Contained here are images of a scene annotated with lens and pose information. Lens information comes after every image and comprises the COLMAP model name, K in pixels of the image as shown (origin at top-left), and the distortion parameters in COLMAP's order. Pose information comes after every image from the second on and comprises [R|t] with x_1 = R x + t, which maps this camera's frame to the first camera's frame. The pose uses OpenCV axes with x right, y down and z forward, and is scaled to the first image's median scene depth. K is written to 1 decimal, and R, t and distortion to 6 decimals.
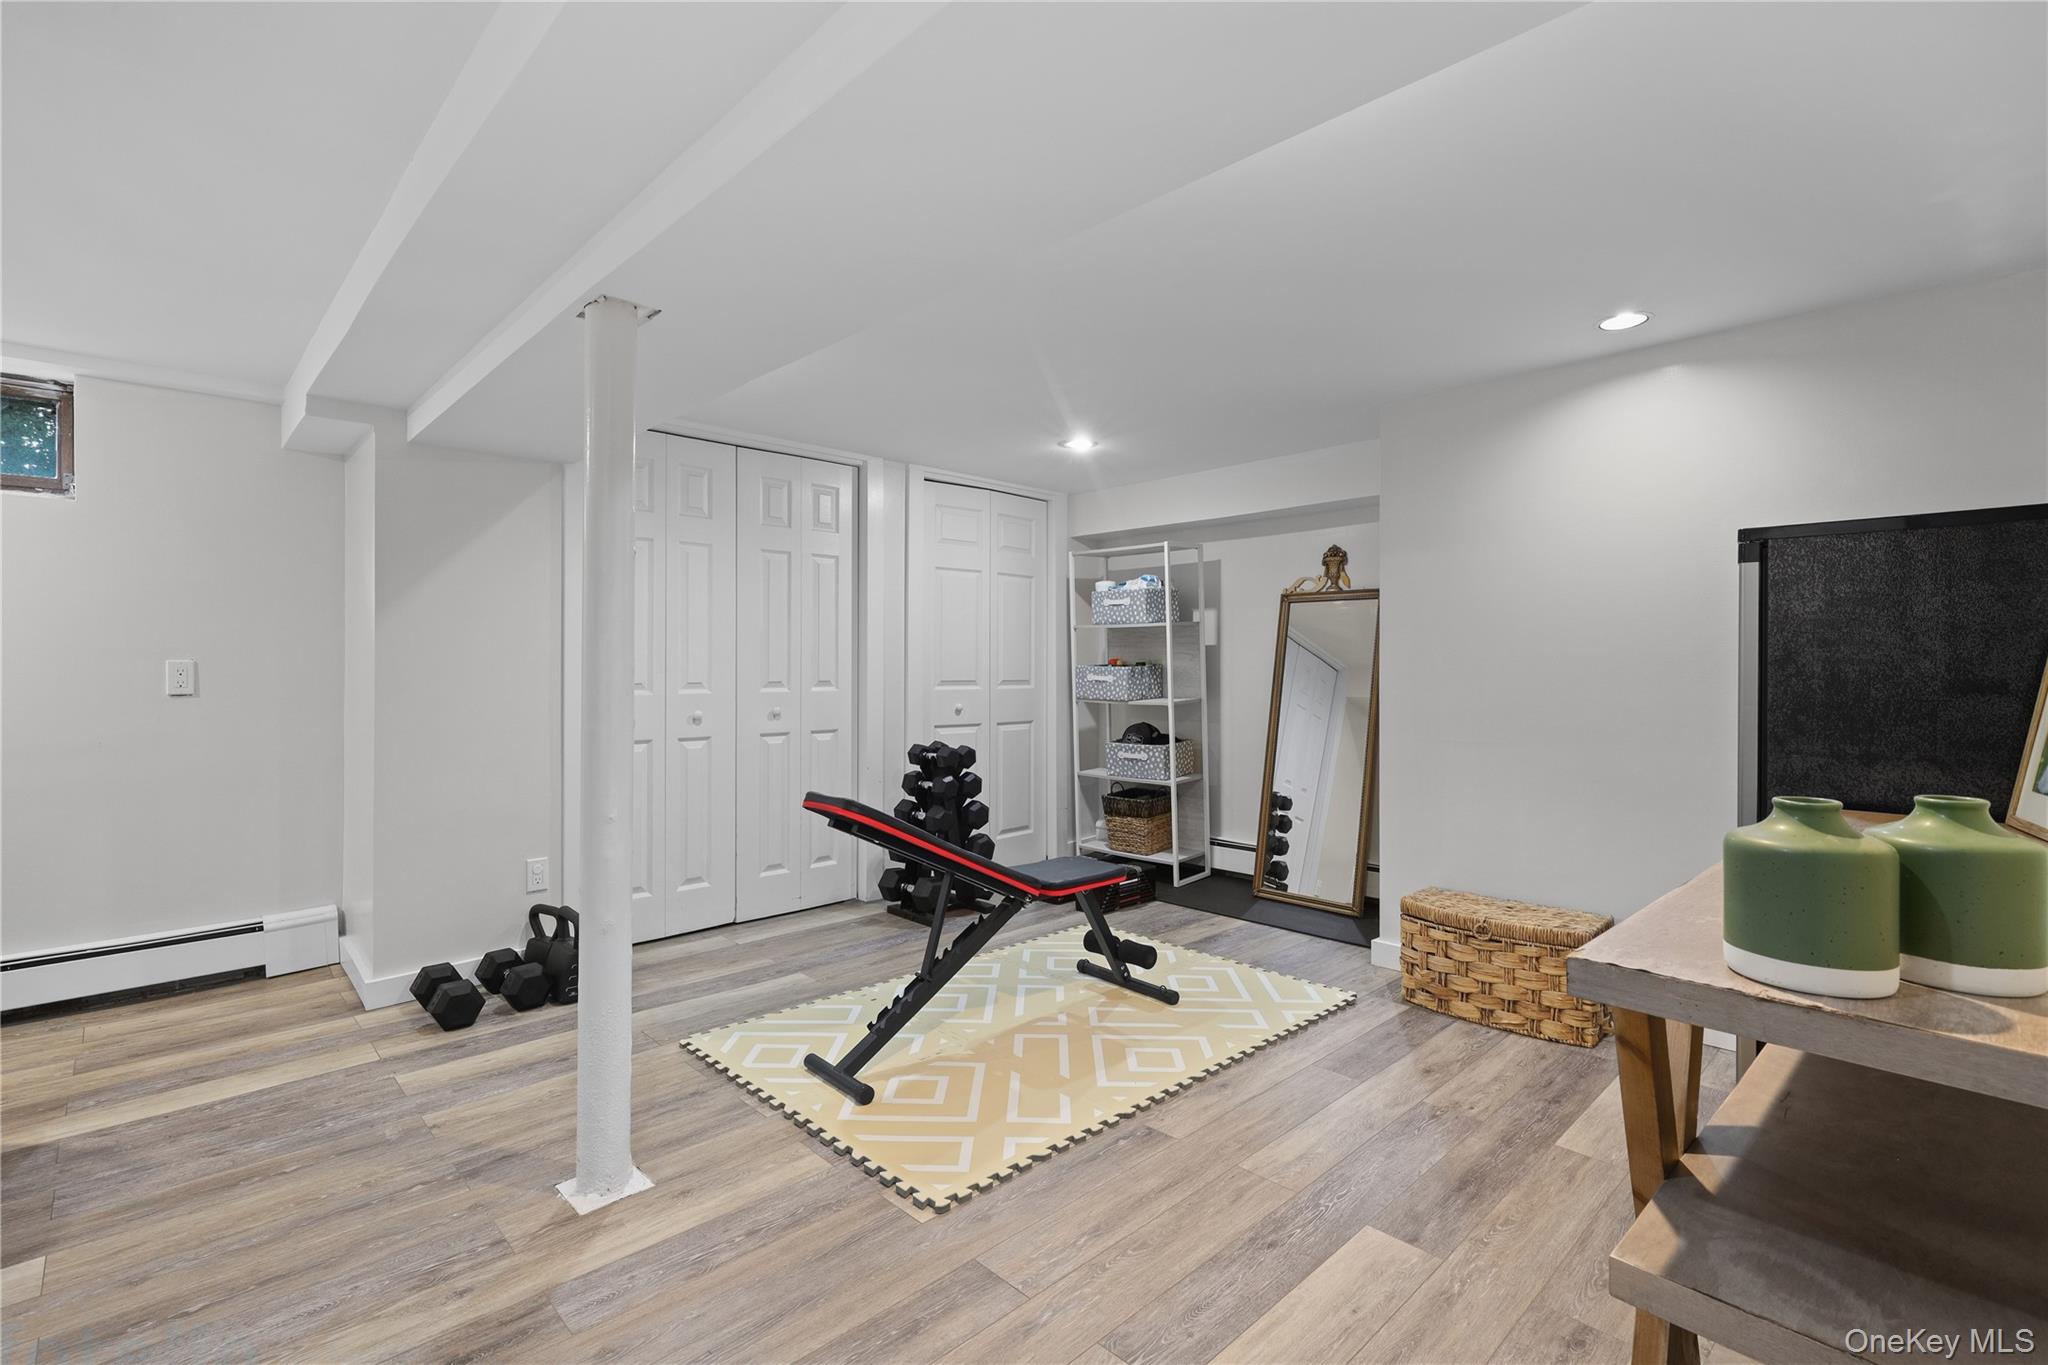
lens RADIAL K [[942.3, 0, 1017.3], [0, 942.3, 670.4], [0, 0, 1]] dist [0.000628, 0.001502]
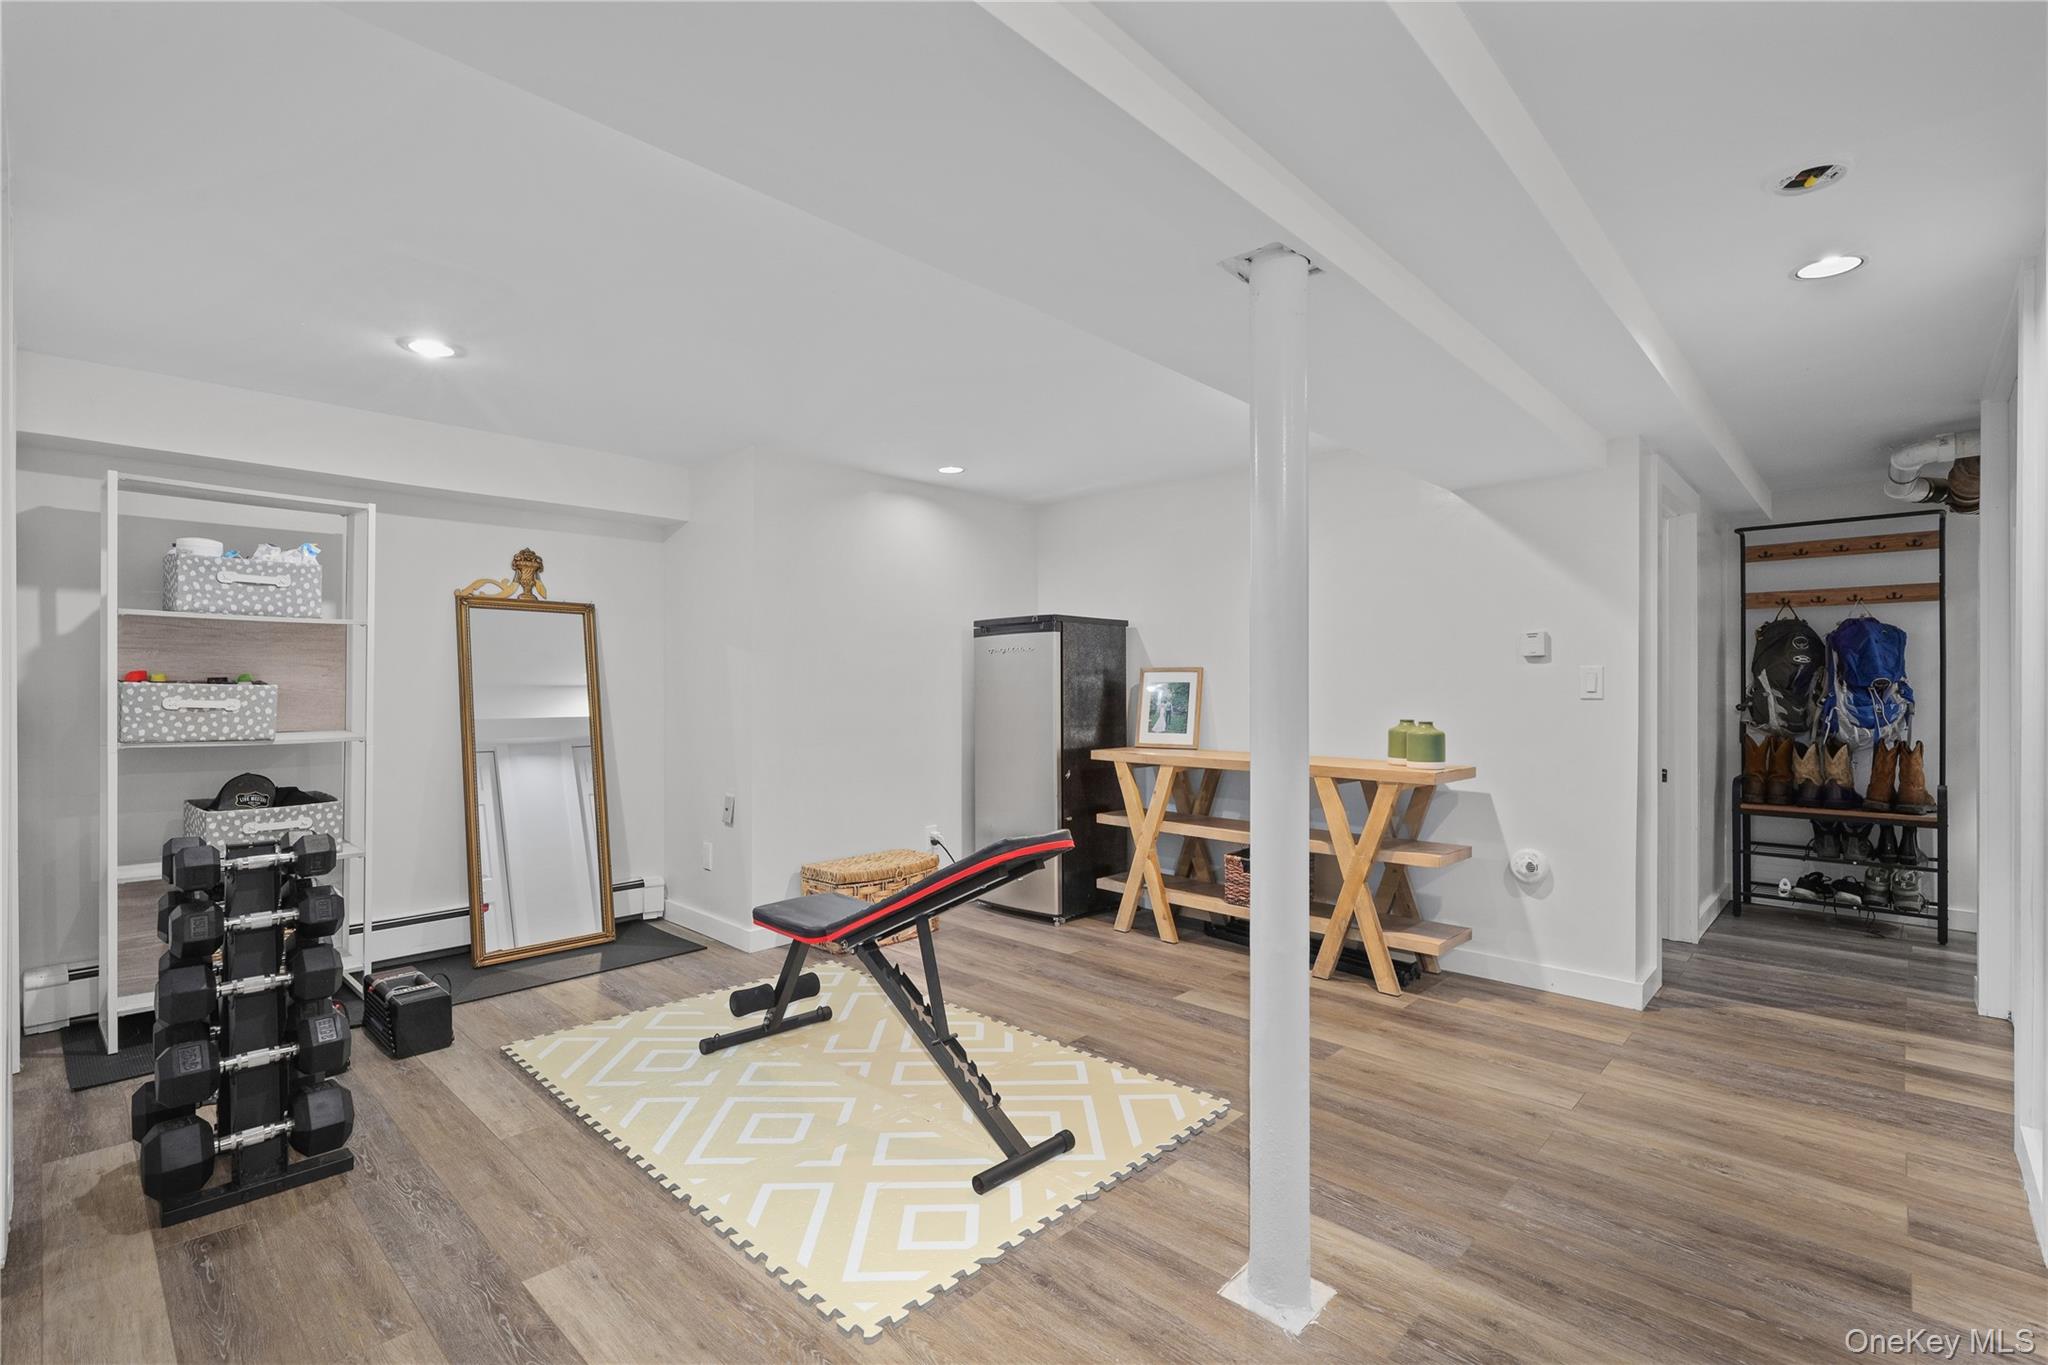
lens RADIAL K [[942.3, 0, 1018.1], [0, 942.3, 684.4], [0, 0, 1]] dist [0.000628, 0.001502]
pose [[-0.053530, -0.001208, 0.998566, -0.778071], [0.006227, 0.999979, 0.001544, -0.002697], [-0.998547, 0.006300, -0.053521, 0.779766]]
